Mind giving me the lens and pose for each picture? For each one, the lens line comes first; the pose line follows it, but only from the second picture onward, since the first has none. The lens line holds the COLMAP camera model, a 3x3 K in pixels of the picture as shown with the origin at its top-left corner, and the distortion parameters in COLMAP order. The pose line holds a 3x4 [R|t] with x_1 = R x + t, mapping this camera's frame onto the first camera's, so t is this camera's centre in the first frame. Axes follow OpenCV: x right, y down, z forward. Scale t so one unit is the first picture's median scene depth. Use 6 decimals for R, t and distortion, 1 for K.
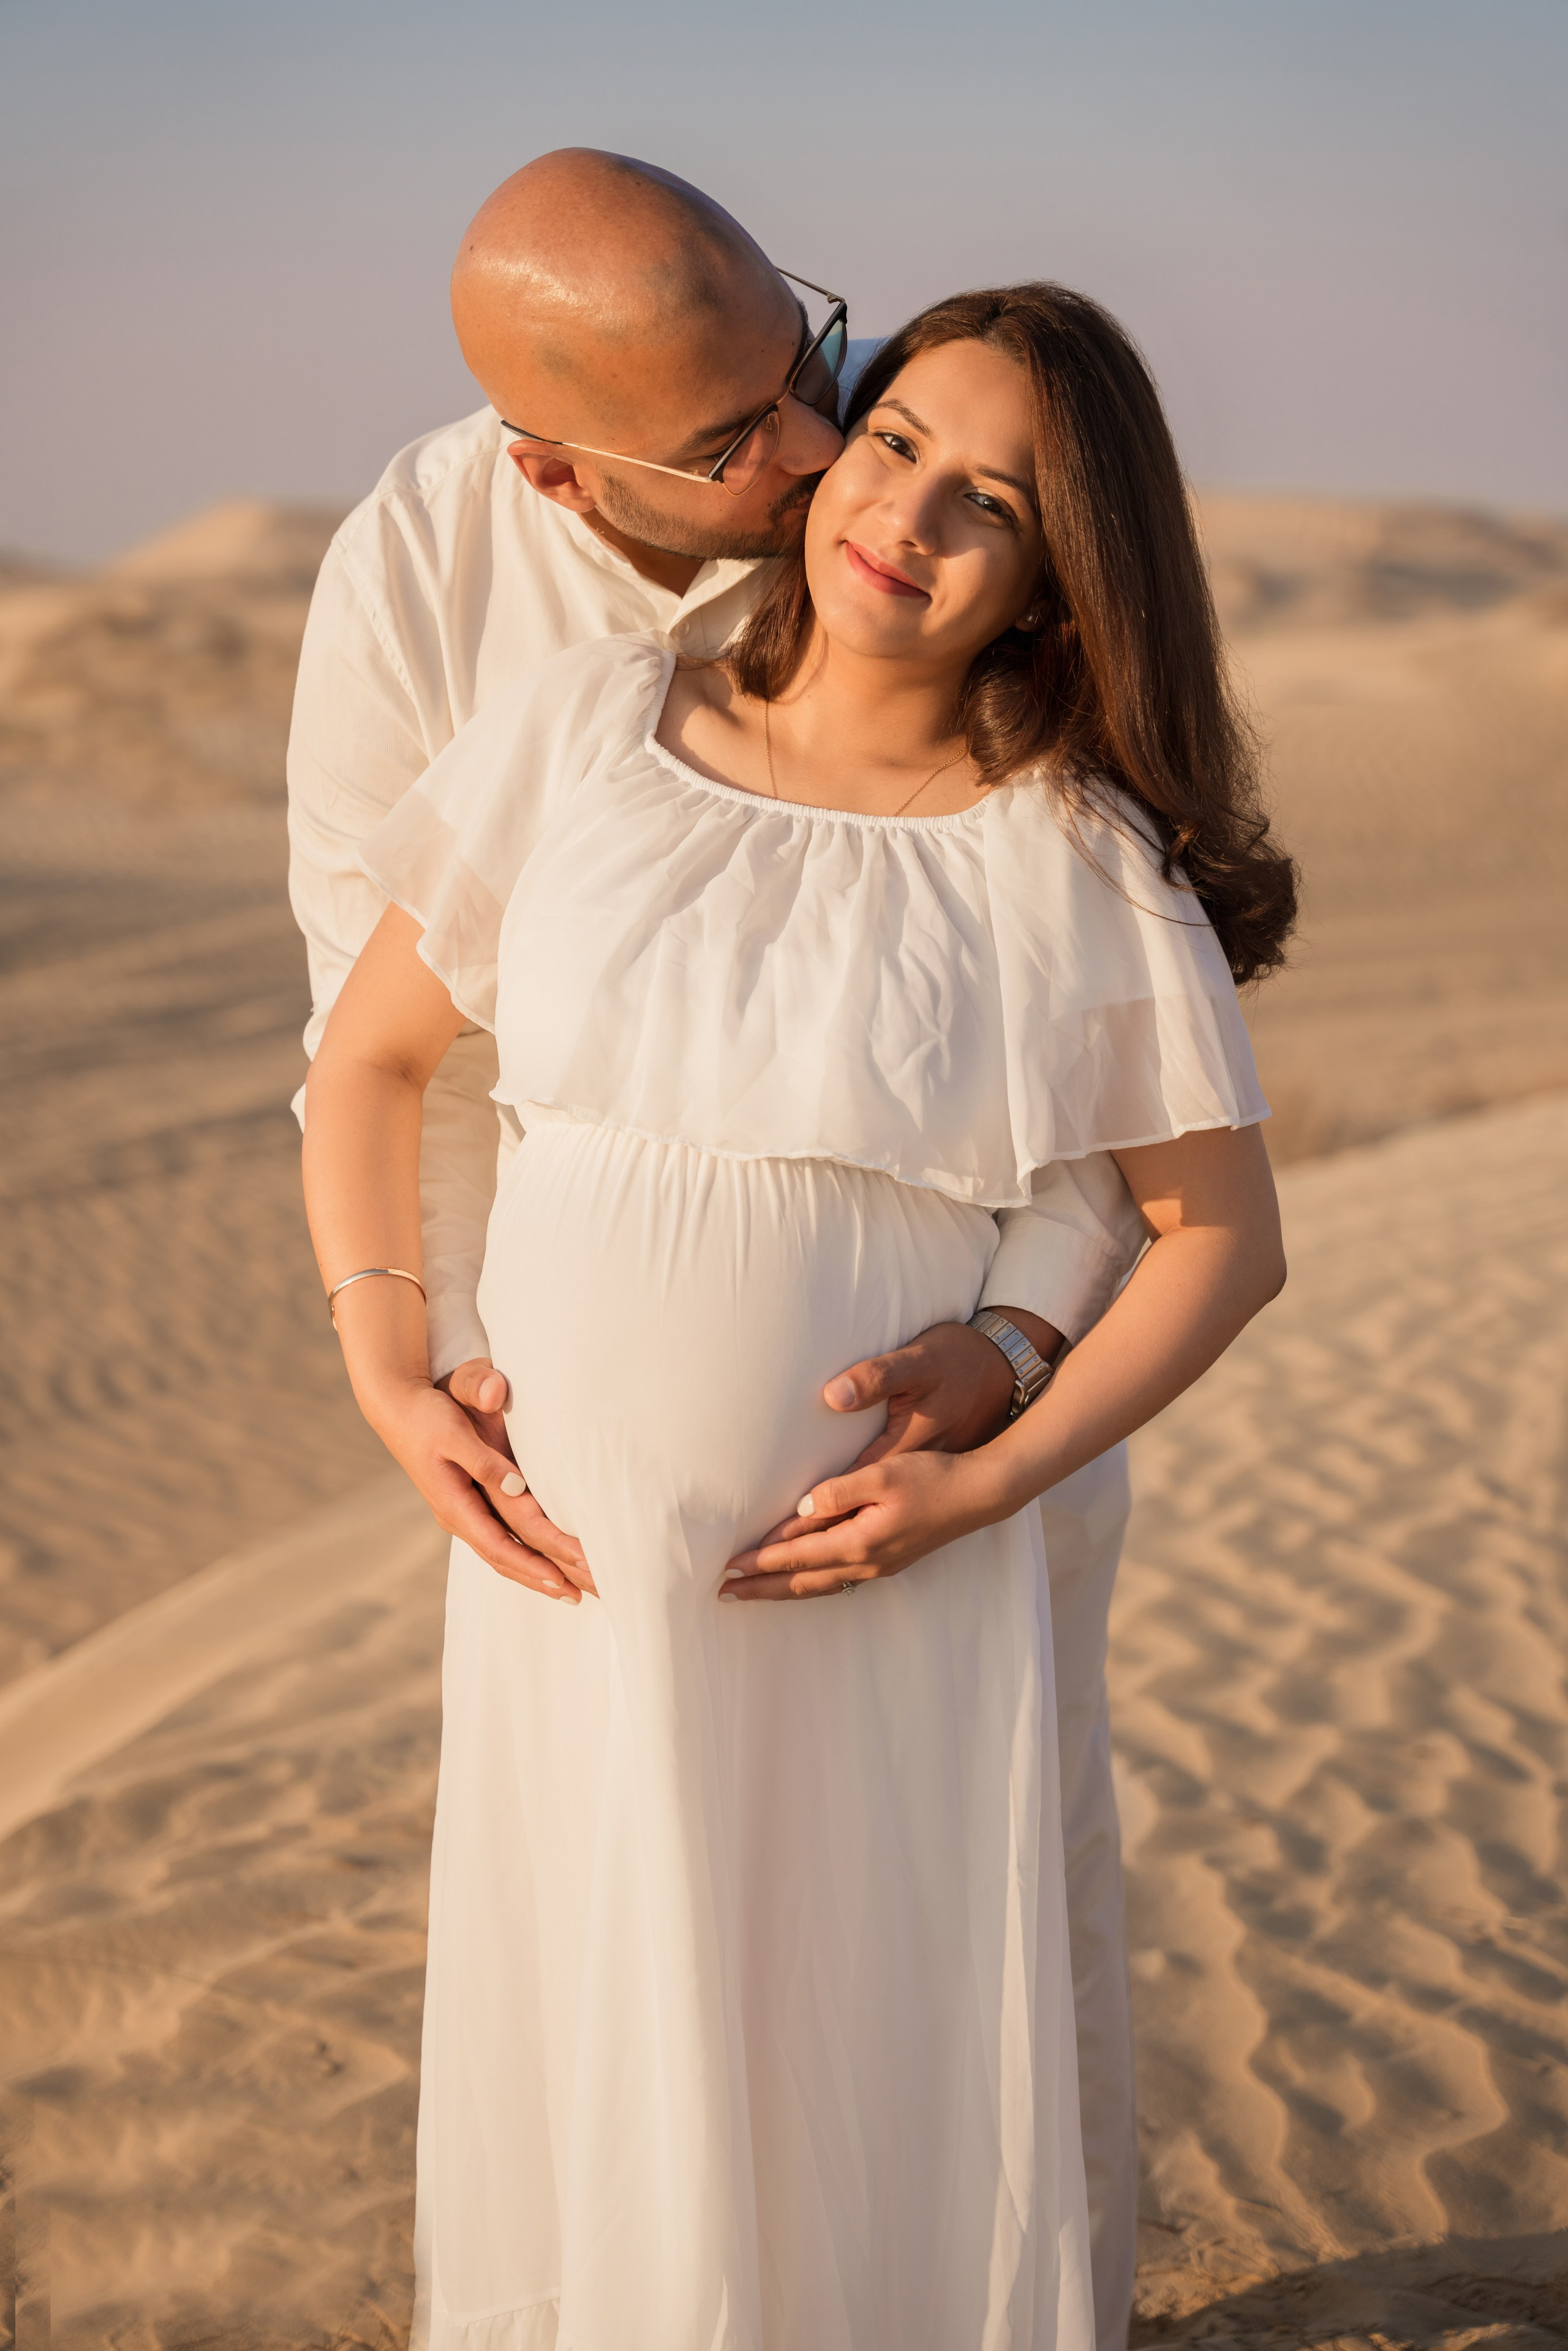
lens RADIAL K [[4418.7, 0, 786.6], [0, 4418.7, 1175.1], [0, 0, 1]] dist [0.250877, 0.447633]
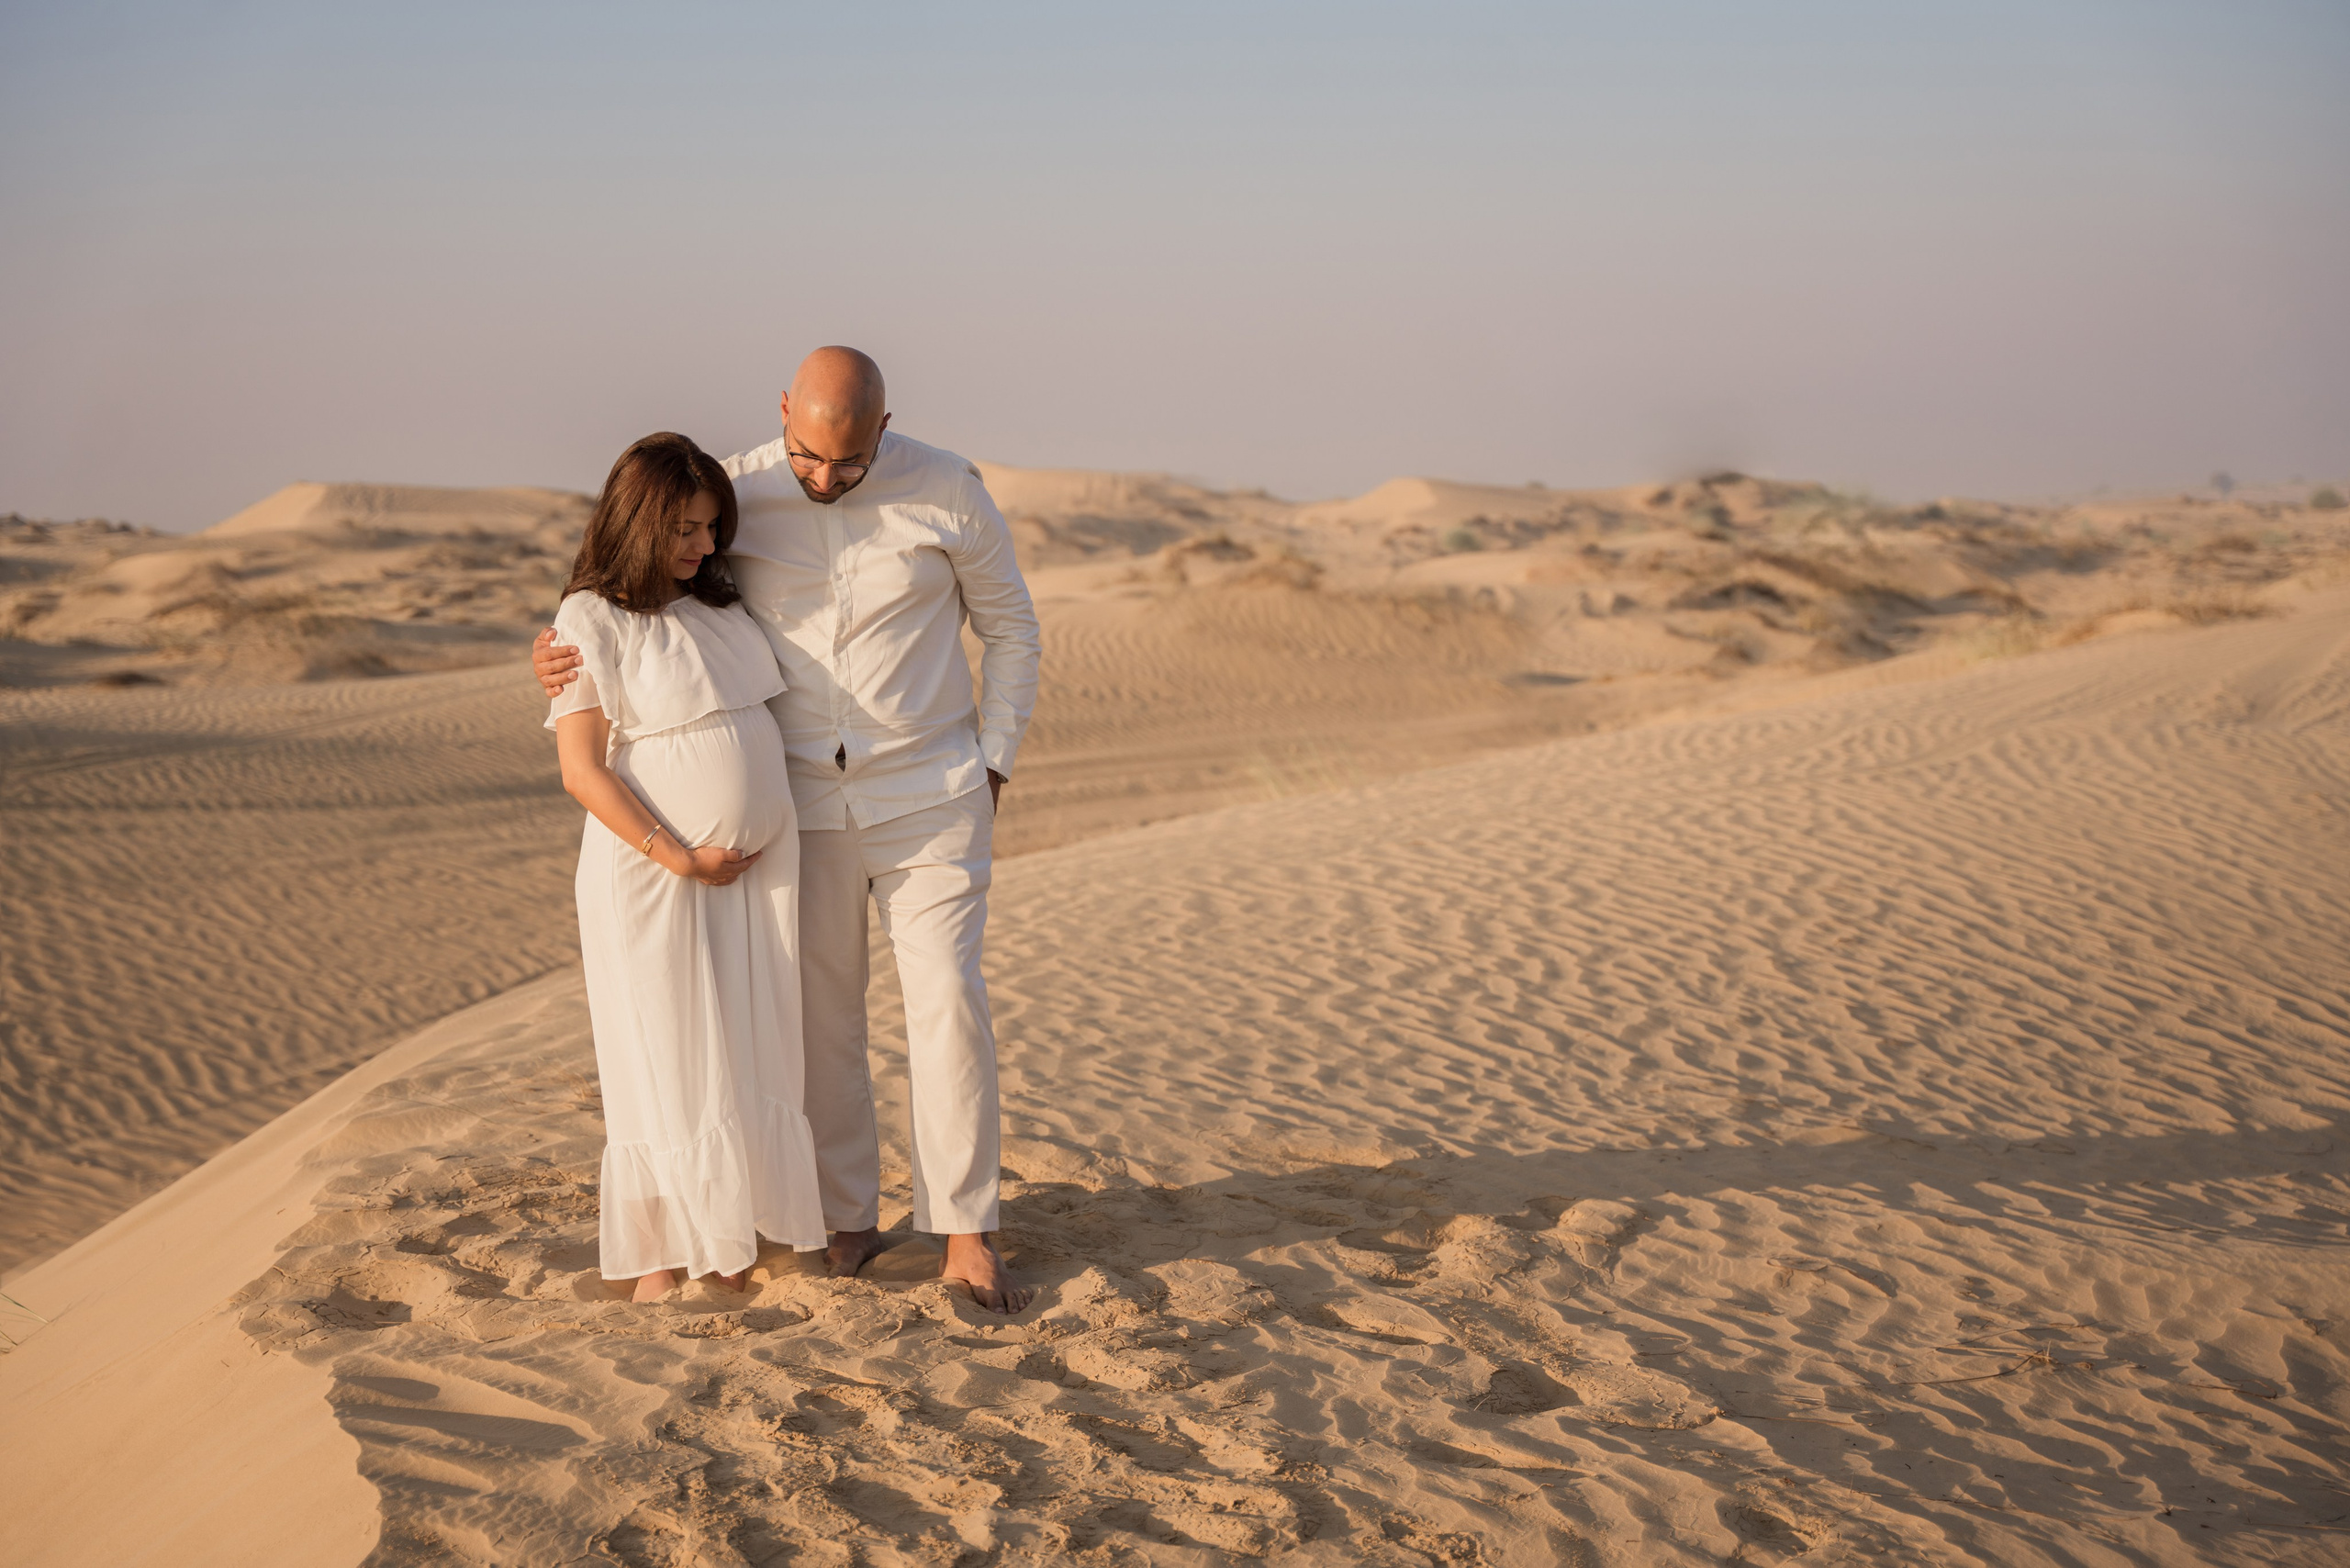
lens RADIAL K [[3241.6, 0, 1175.0], [0, 3241.6, 784.0], [0, 0, 1]] dist [0.037446, 0.511070]
pose [[0.989967, -0.024151, 0.139216, 0.000848], [0.031664, 0.998145, -0.052006, 0.078108], [-0.137702, 0.055892, 0.988895, -0.586894]]
